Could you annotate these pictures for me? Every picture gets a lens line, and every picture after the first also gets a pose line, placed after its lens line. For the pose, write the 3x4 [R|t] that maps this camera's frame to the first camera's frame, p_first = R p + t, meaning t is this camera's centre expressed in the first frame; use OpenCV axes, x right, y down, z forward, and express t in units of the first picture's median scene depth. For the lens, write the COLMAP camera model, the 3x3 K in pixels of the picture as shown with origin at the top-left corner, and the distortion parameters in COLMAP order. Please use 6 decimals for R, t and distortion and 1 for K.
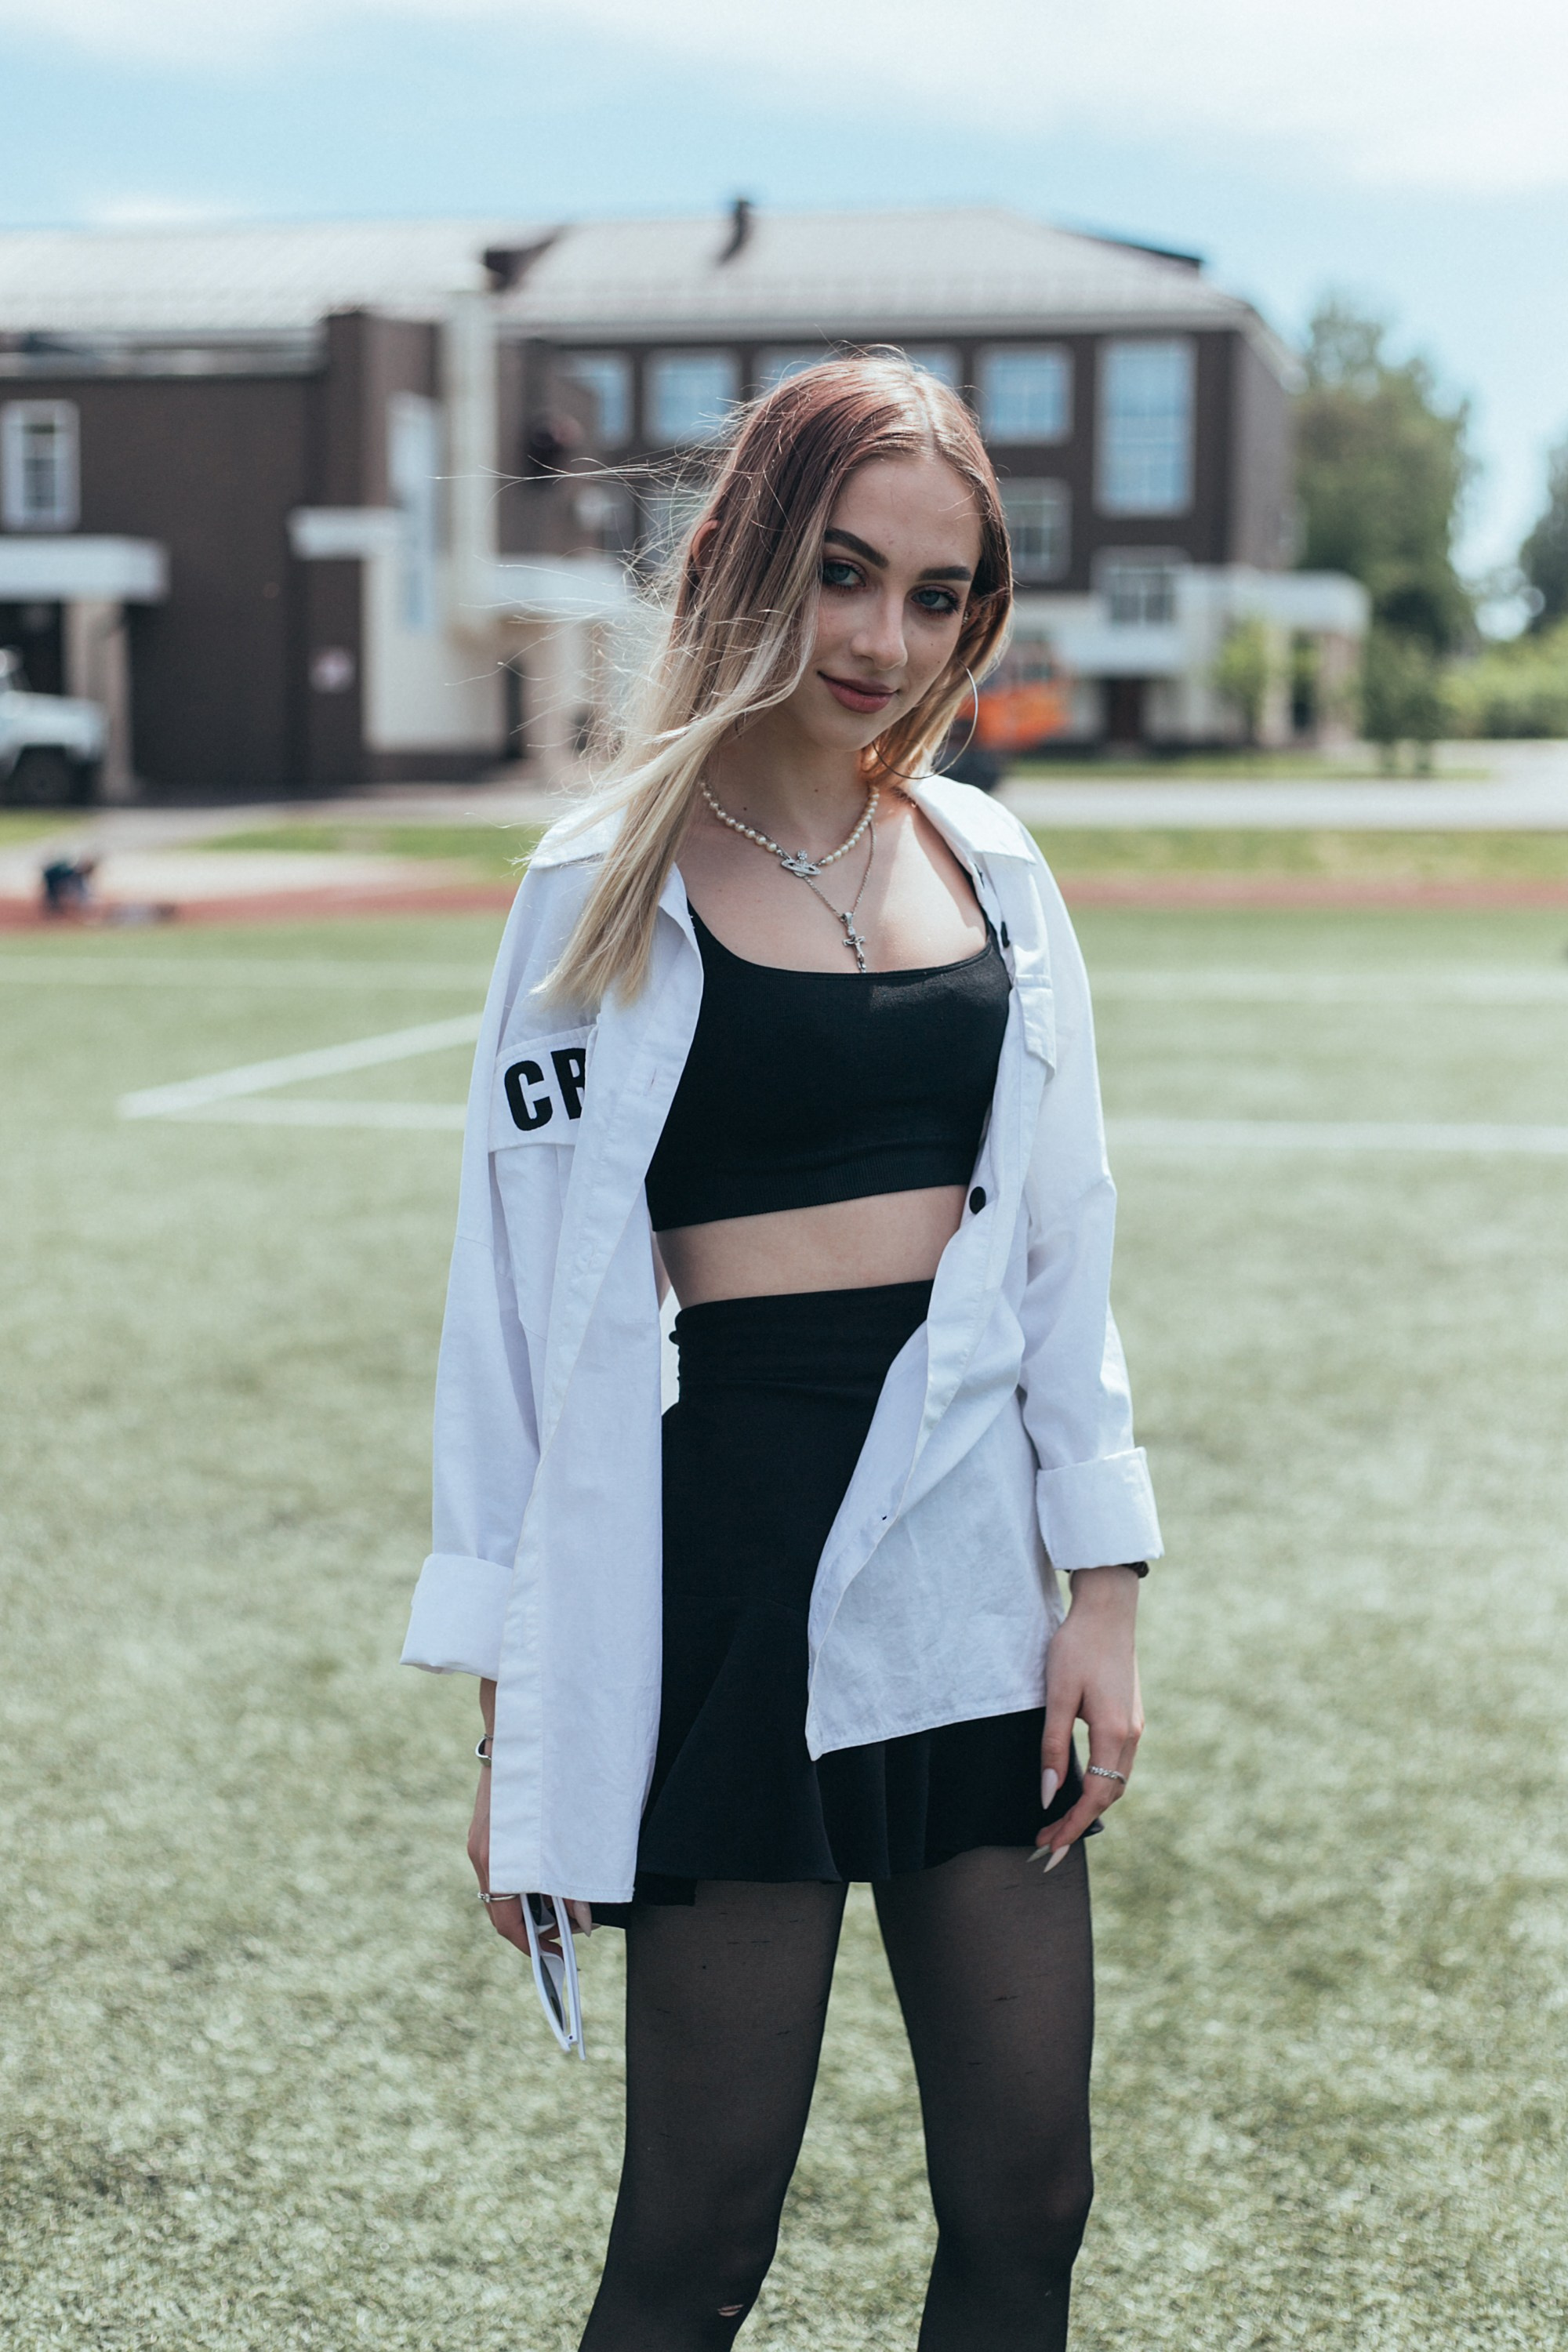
lens RADIAL K [[3395.6, 0, 814.9], [0, 3395.6, 1168.8], [0, 0, 1]] dist [0.000091, 0.076922]
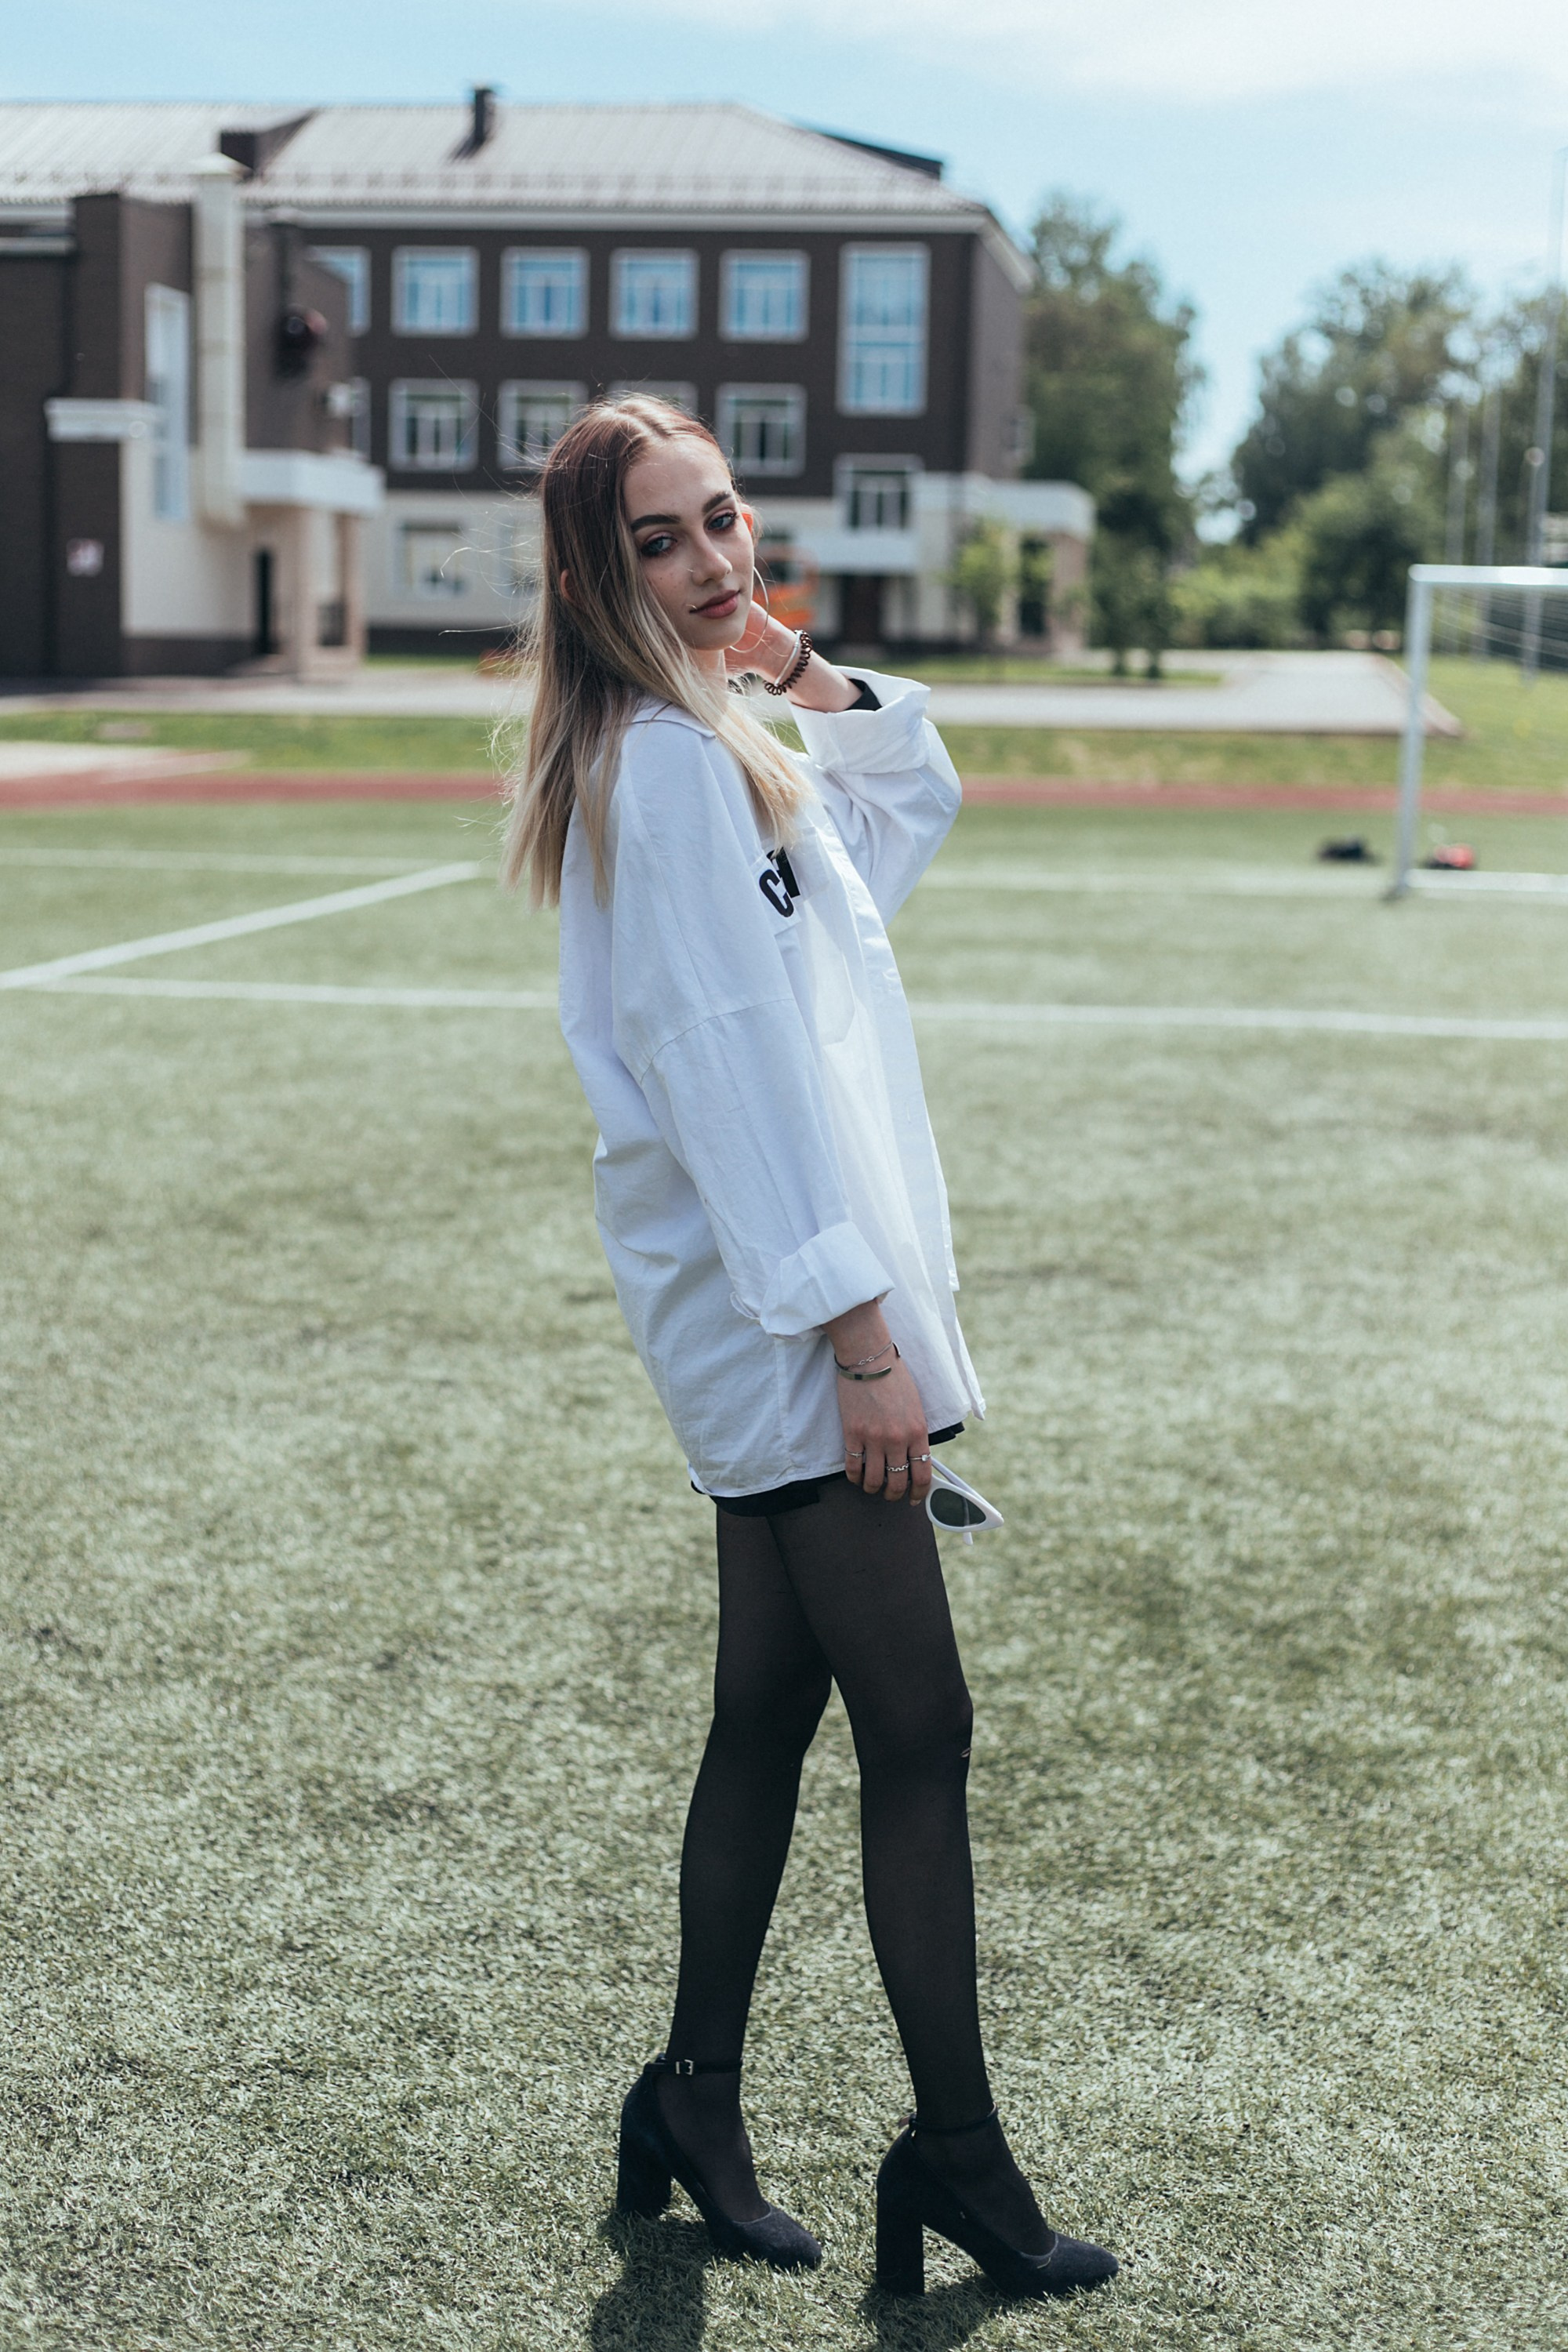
lens RADIAL K [[3325.5, 0, 782.9], [0, 3325.5, 1233.0], [0, 0, 1]] dist [0.016827, 0.034417]
pose [[0.997347, 0.002808, 0.072734, -0.124528], [-0.006575, 0.998646, 0.051601, 0.017005], [-0.072491, -0.051942, 0.996016, -0.176793]]
